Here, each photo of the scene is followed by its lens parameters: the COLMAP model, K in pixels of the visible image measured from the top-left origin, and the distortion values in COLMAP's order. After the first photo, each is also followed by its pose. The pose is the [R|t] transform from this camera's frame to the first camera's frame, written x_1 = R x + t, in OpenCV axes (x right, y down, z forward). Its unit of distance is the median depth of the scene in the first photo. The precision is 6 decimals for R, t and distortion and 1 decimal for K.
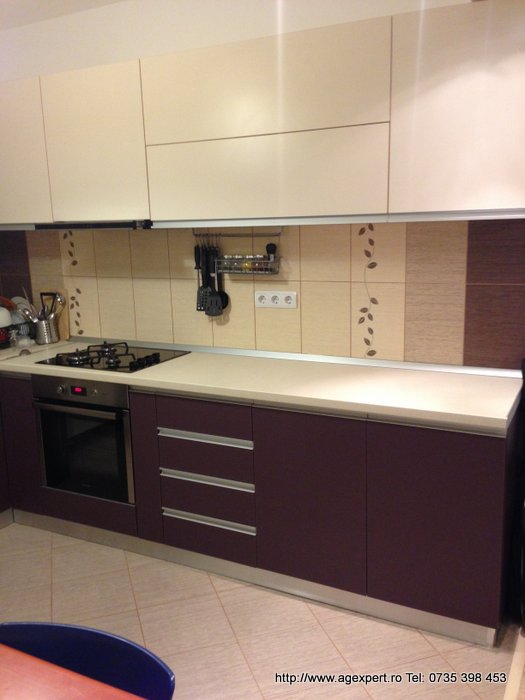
lens RADIAL K [[639.0, 0, 259.8], [0, 639.0, 350.0], [0, 0, 1]] dist [0.103458, -0.136570]
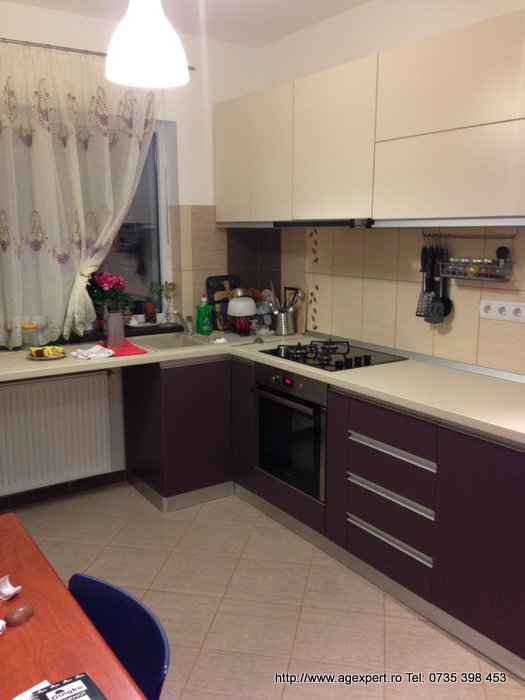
lens RADIAL K [[639.0, 0, 259.8], [0, 639.0, 350.0], [0, 0, 1]] dist [0.103458, -0.136570]
pose [[0.878464, 0.114395, -0.463913, 0.149020], [-0.114941, 0.993000, 0.027209, -0.011477], [0.463778, 0.029420, 0.885463, 0.062613]]
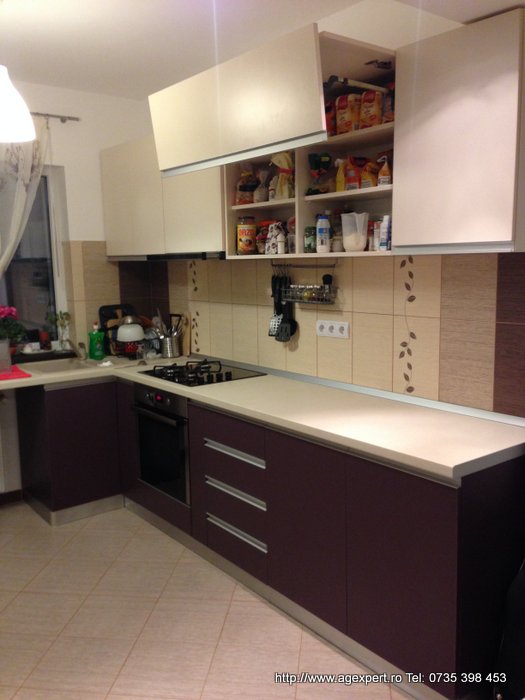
lens RADIAL K [[639.0, 0, 259.8], [0, 639.0, 350.0], [0, 0, 1]] dist [0.103458, -0.136570]
pose [[0.908111, 0.068493, -0.413090, 0.343161], [-0.087827, 0.995743, -0.027972, -0.006980], [0.409416, 0.061682, 0.910260, 0.026179]]
